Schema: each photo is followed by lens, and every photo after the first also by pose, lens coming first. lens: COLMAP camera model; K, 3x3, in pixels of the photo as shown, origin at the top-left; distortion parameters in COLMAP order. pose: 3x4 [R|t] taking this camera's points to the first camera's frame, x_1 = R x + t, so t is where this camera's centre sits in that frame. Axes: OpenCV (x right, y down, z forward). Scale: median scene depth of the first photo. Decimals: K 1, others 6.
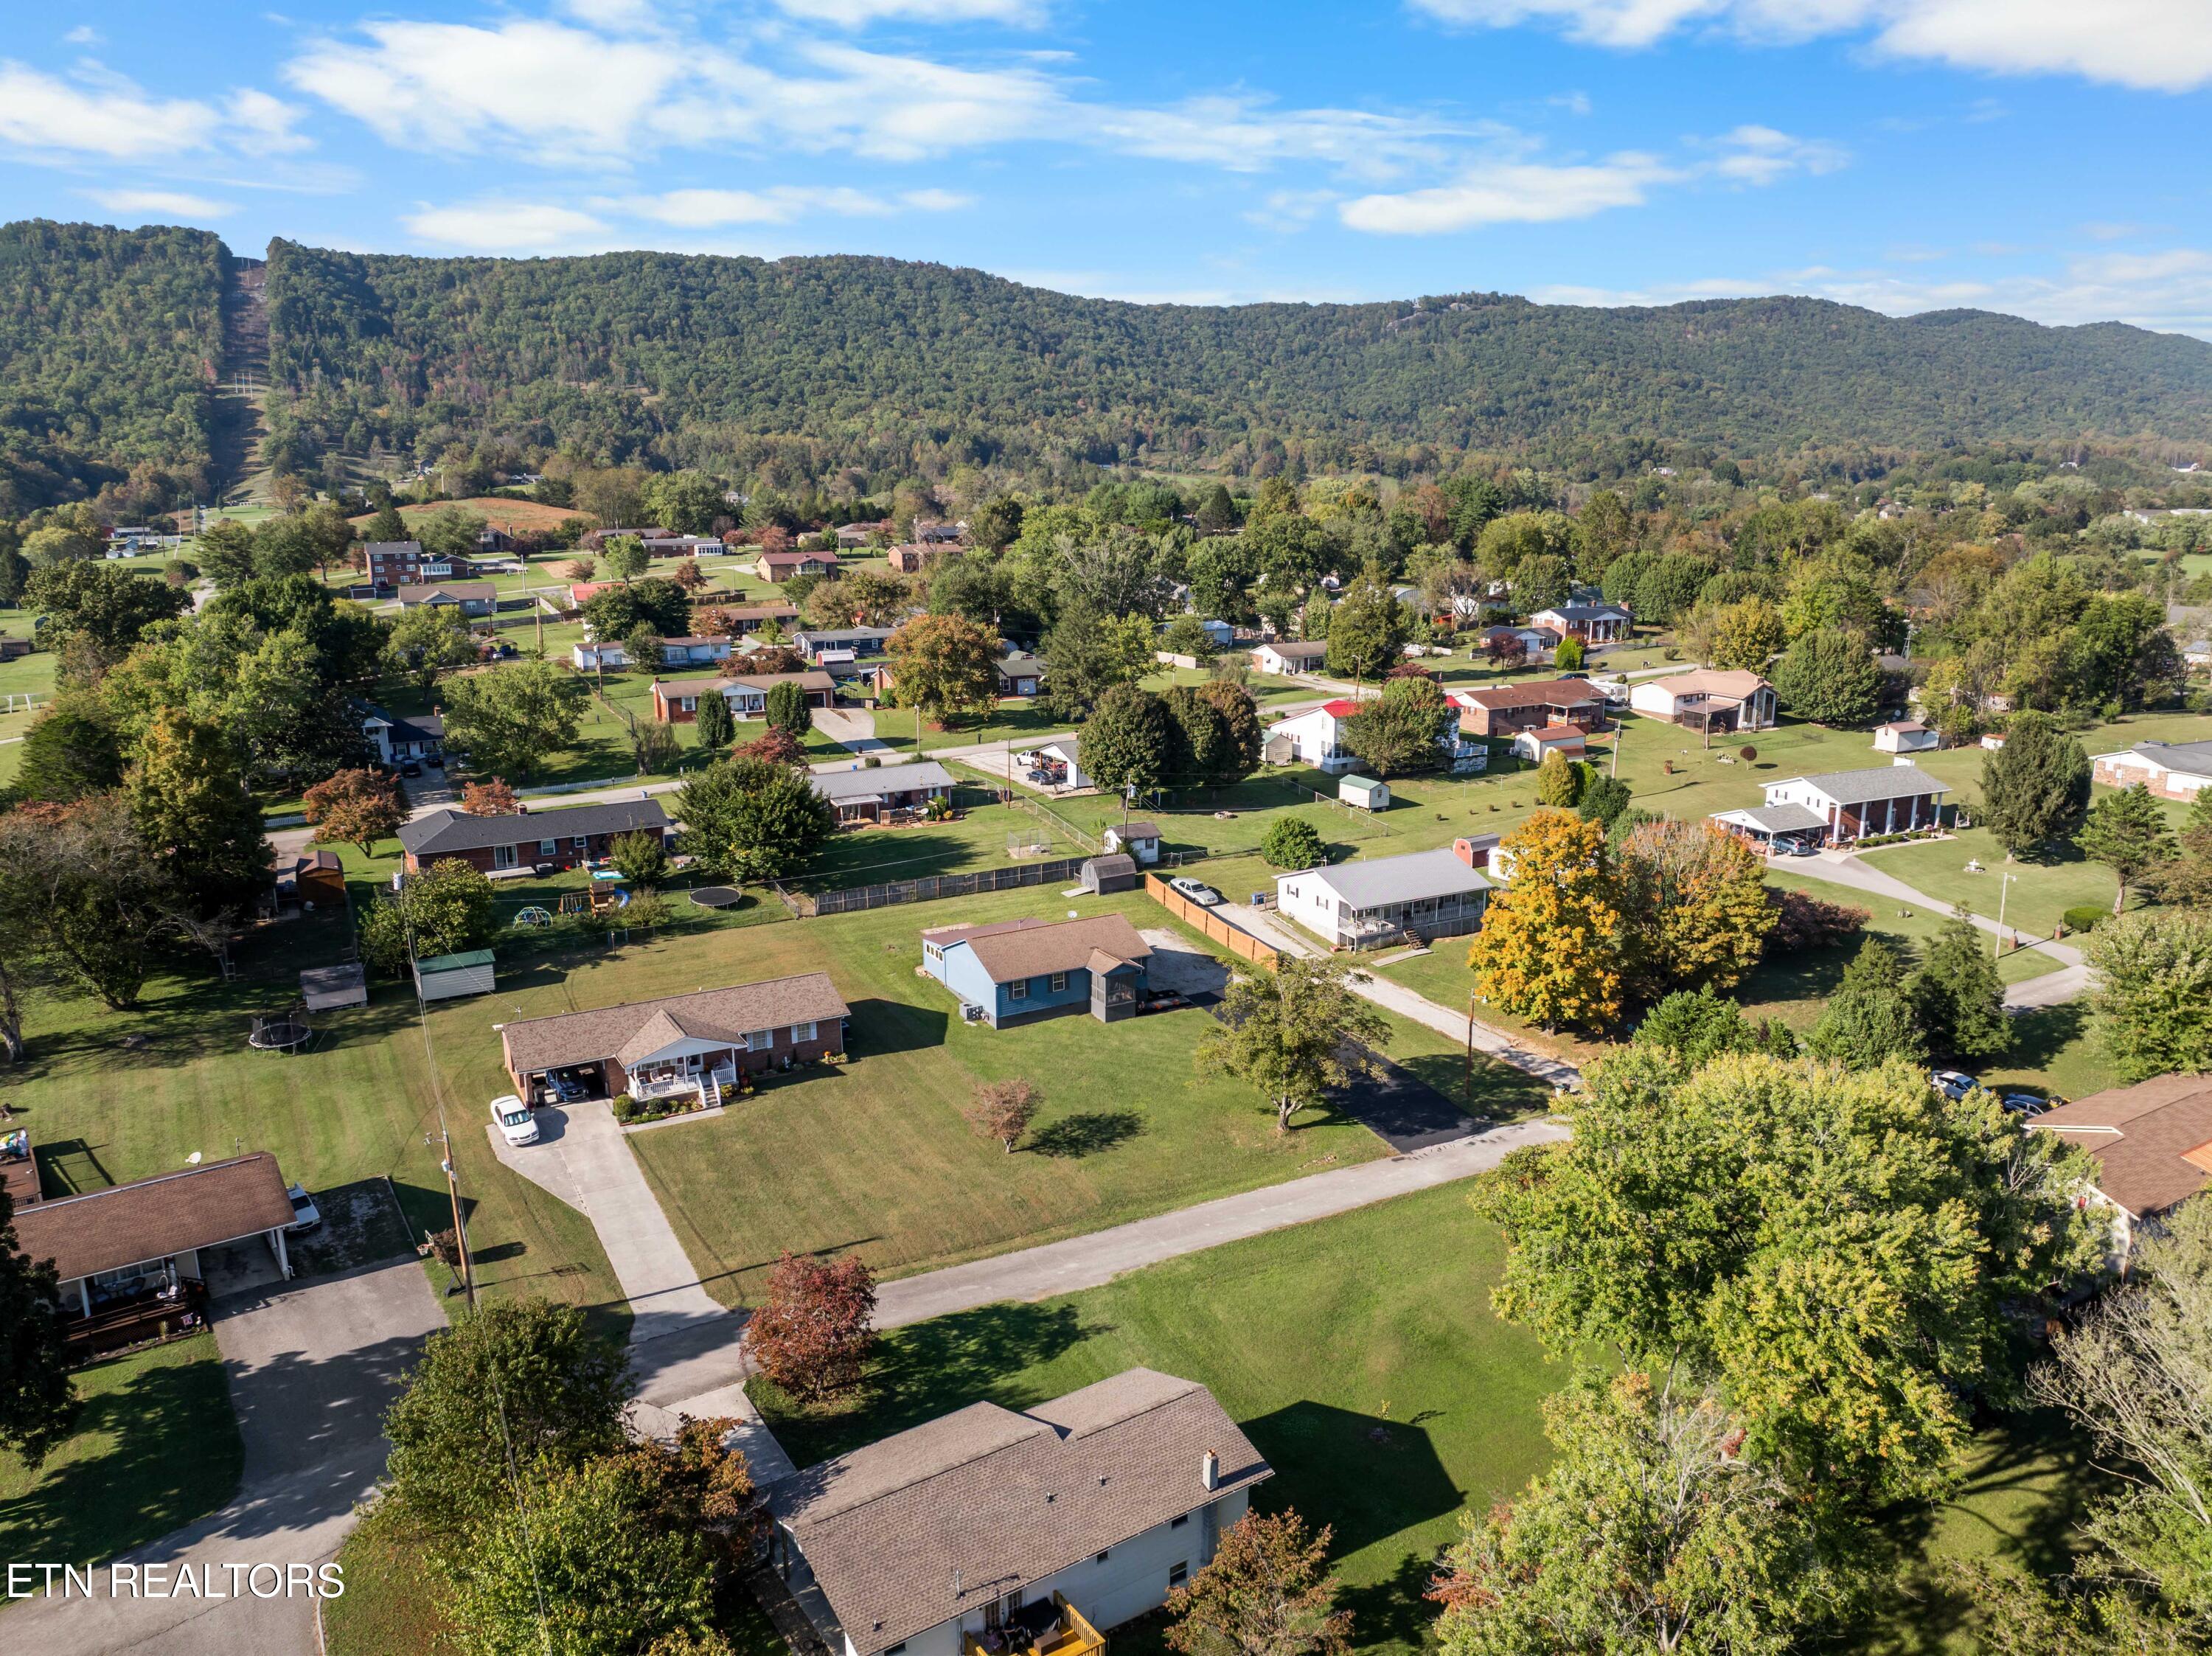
lens RADIAL K [[1560.5, 0, 1108.7], [0, 1560.5, 825.1], [0, 0, 1]] dist [-0.061777, 0.034522]
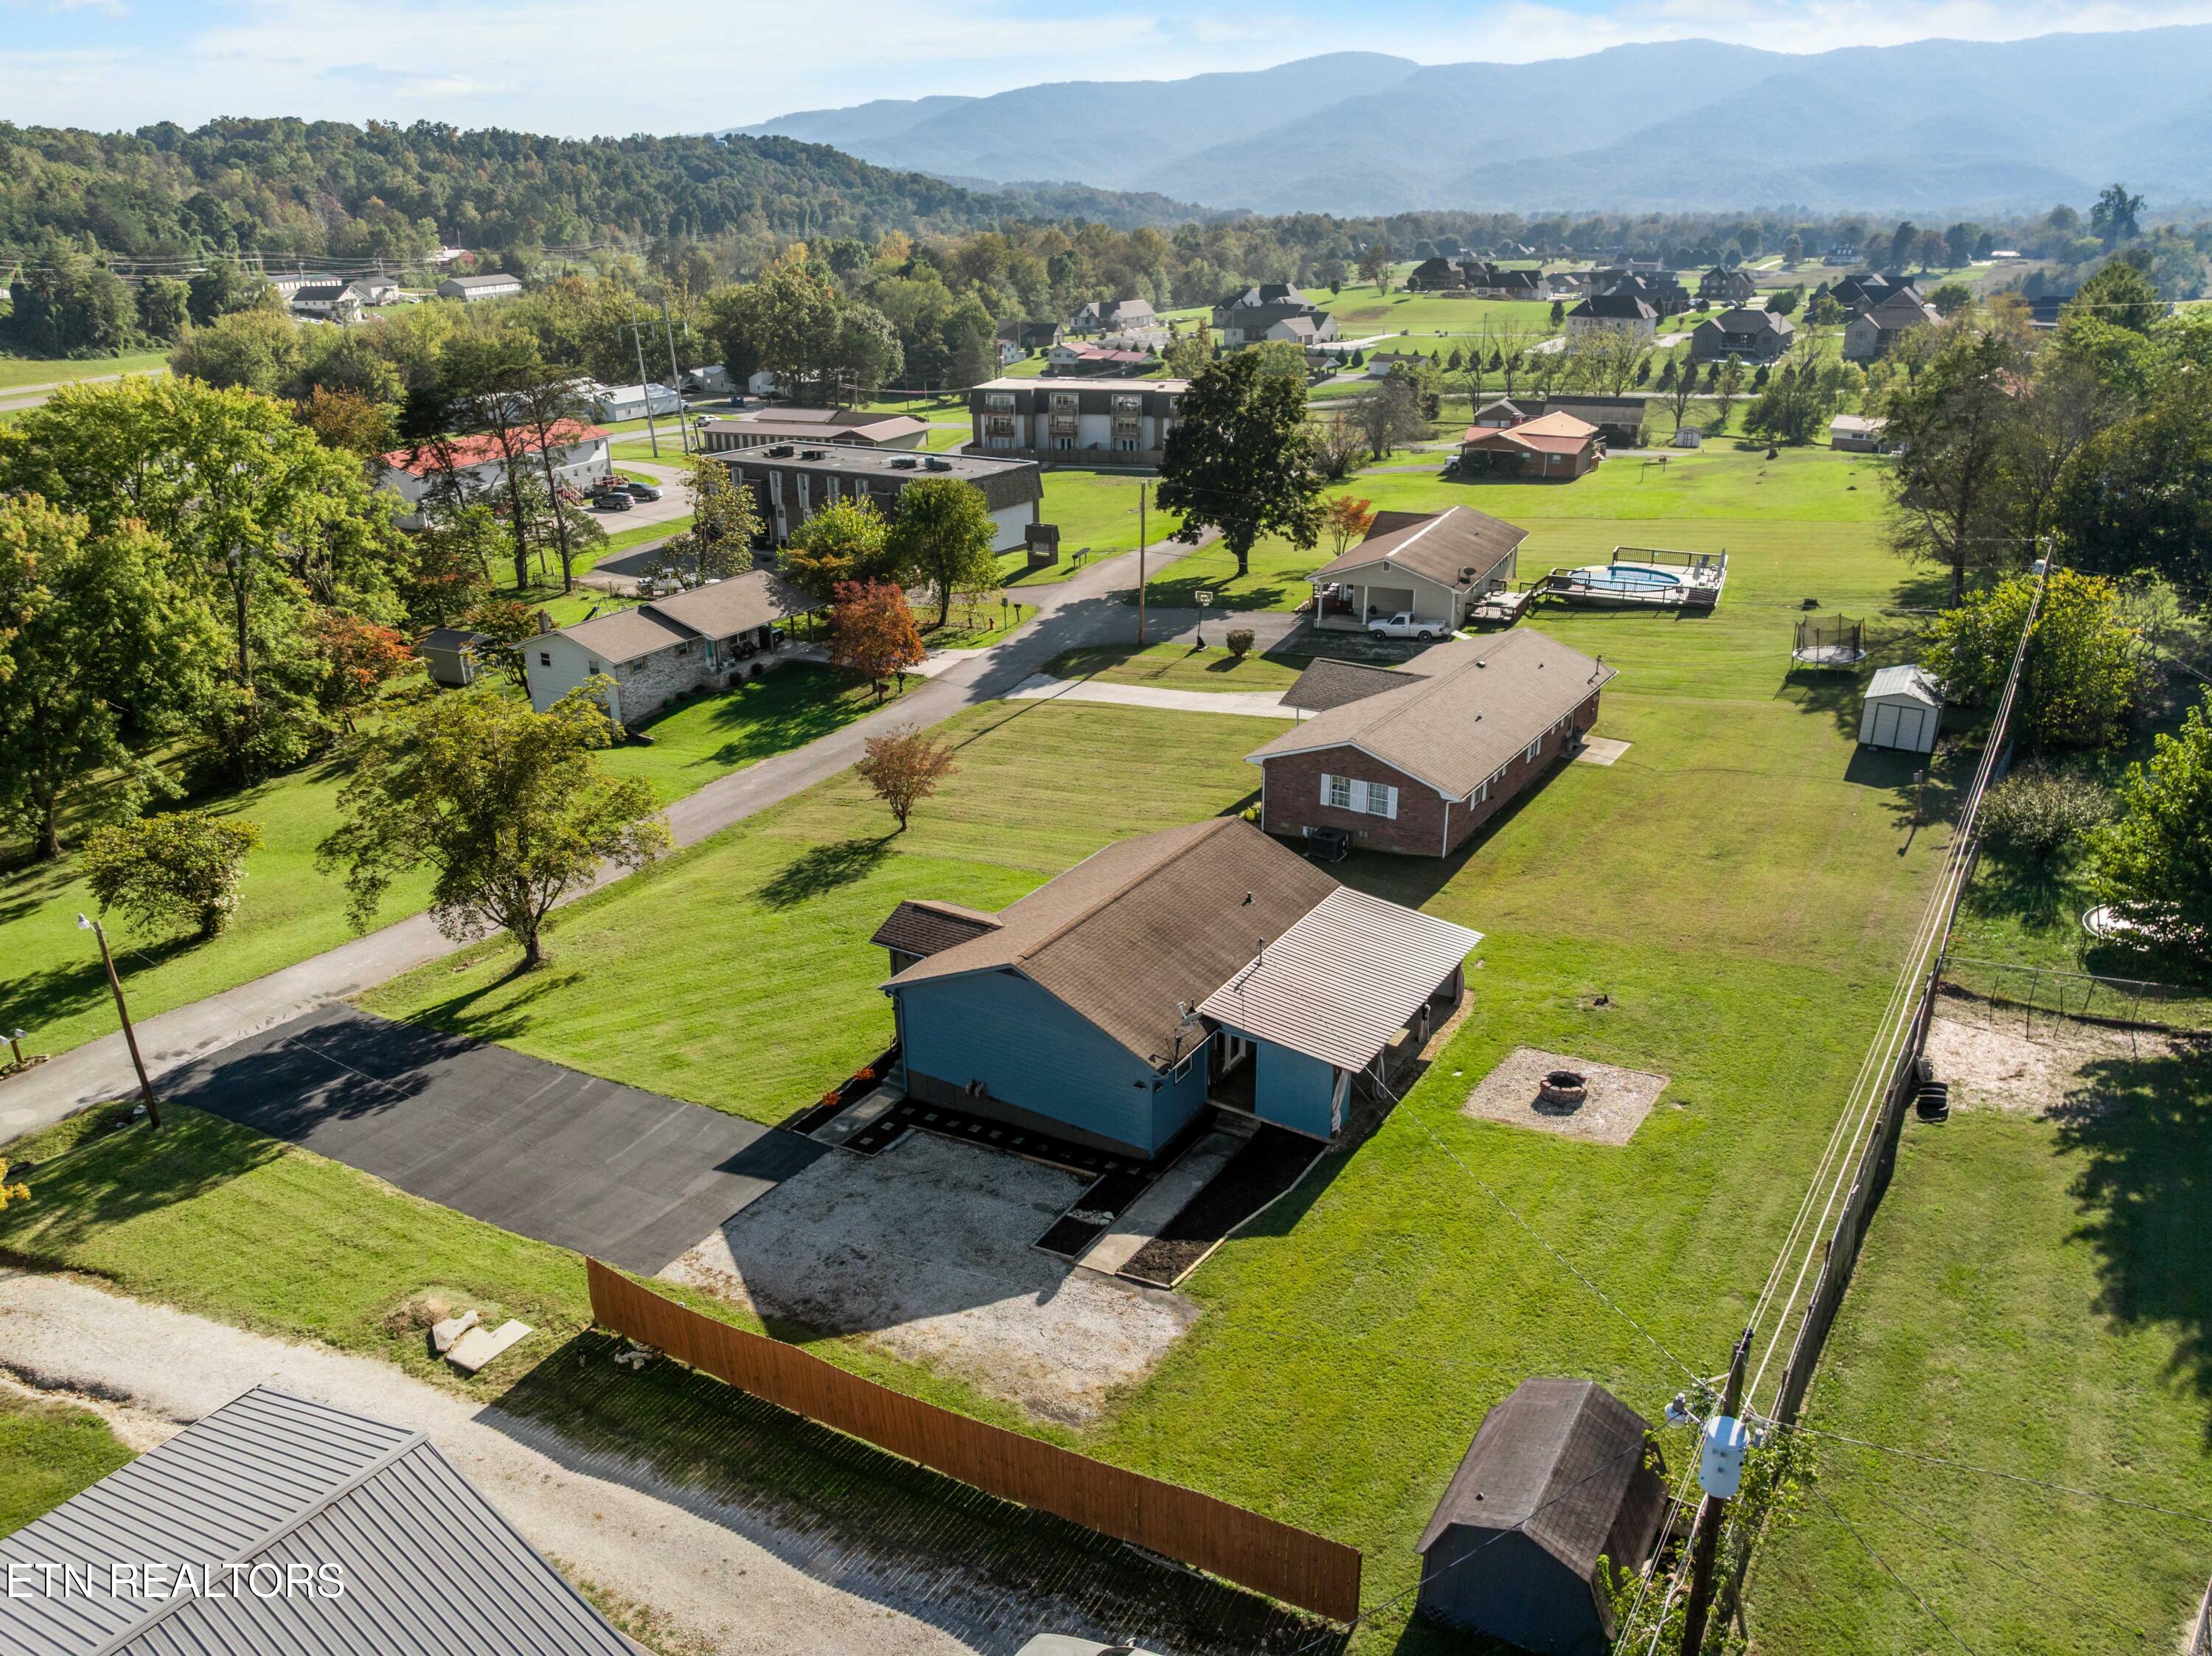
lens RADIAL K [[1562.2, 0, 1115.5], [0, 1562.2, 819.9], [0, 0, 1]] dist [-0.042194, 0.006032]
pose [[-0.883351, 0.182162, -0.431865, 0.012344], [-0.091751, 0.836358, 0.540450, -0.015266], [0.459643, 0.517031, -0.722085, 0.113649]]
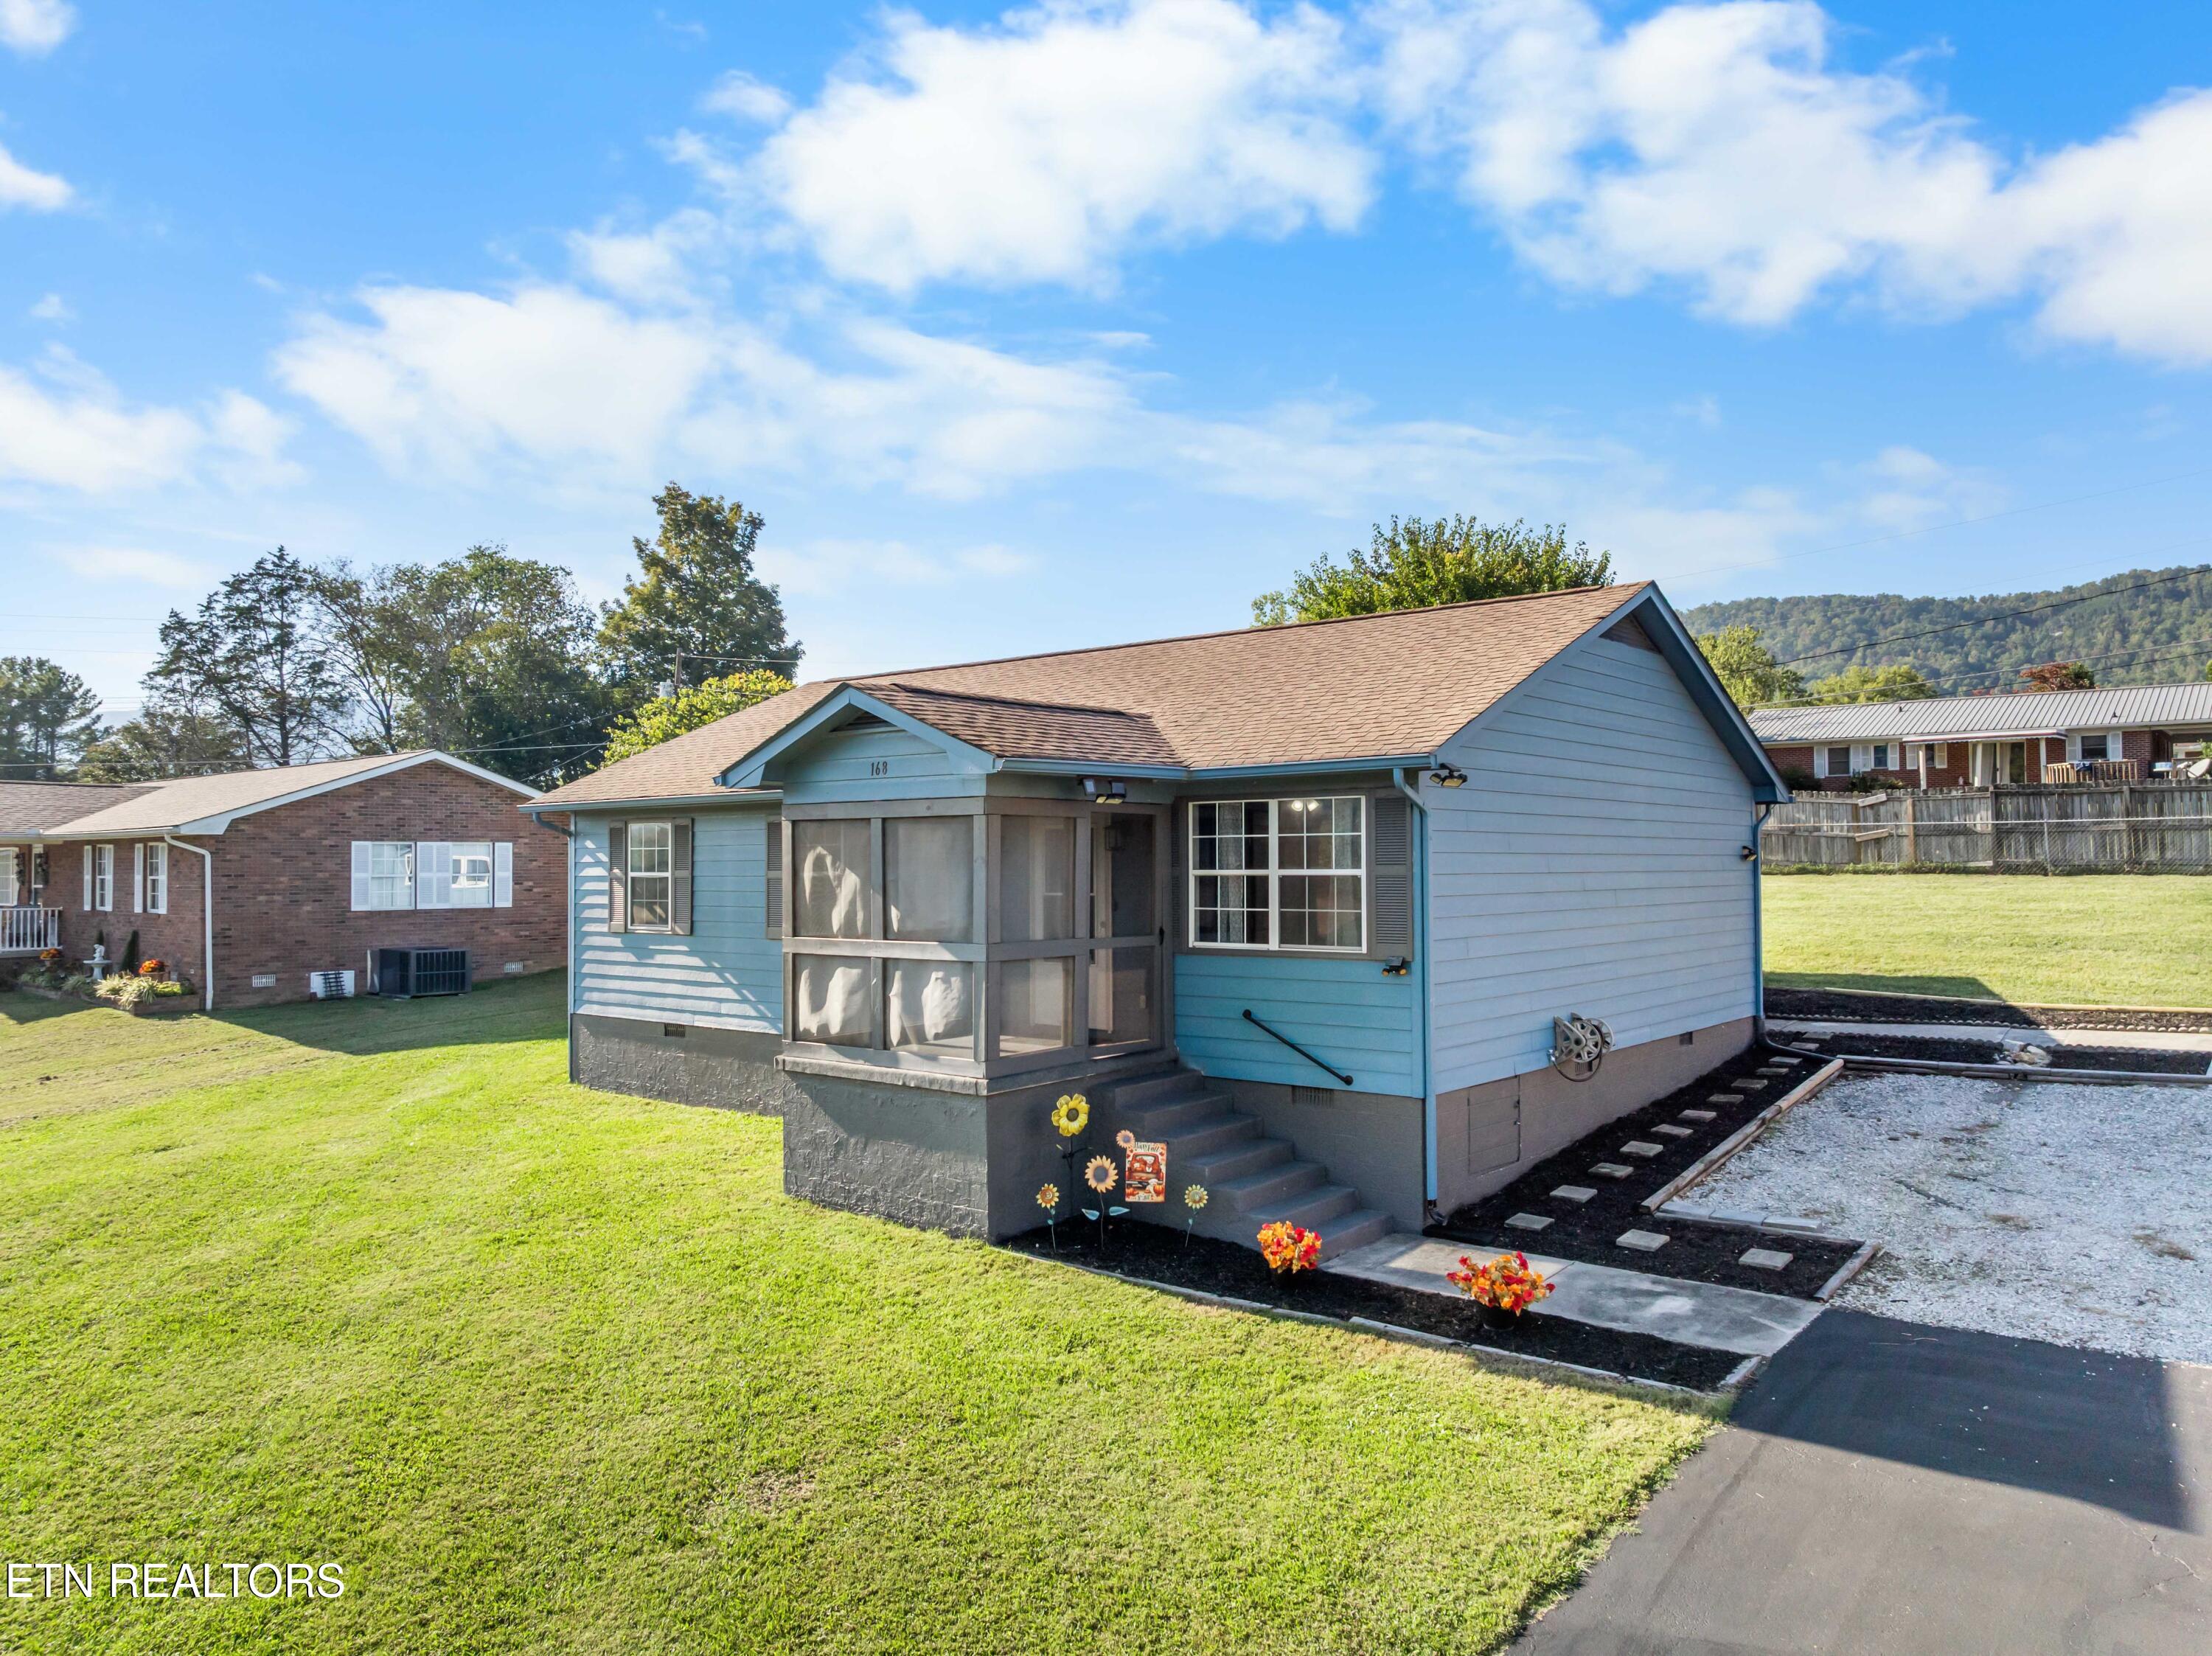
lens RADIAL K [[1560.5, 0, 1108.7], [0, 1560.5, 825.1], [0, 0, 1]] dist [-0.061777, 0.034522]
pose [[0.350283, -0.021192, -0.936404, 0.010449], [-0.203482, 0.974145, -0.098163, 0.008985], [0.914274, 0.224926, 0.336914, 0.083190]]
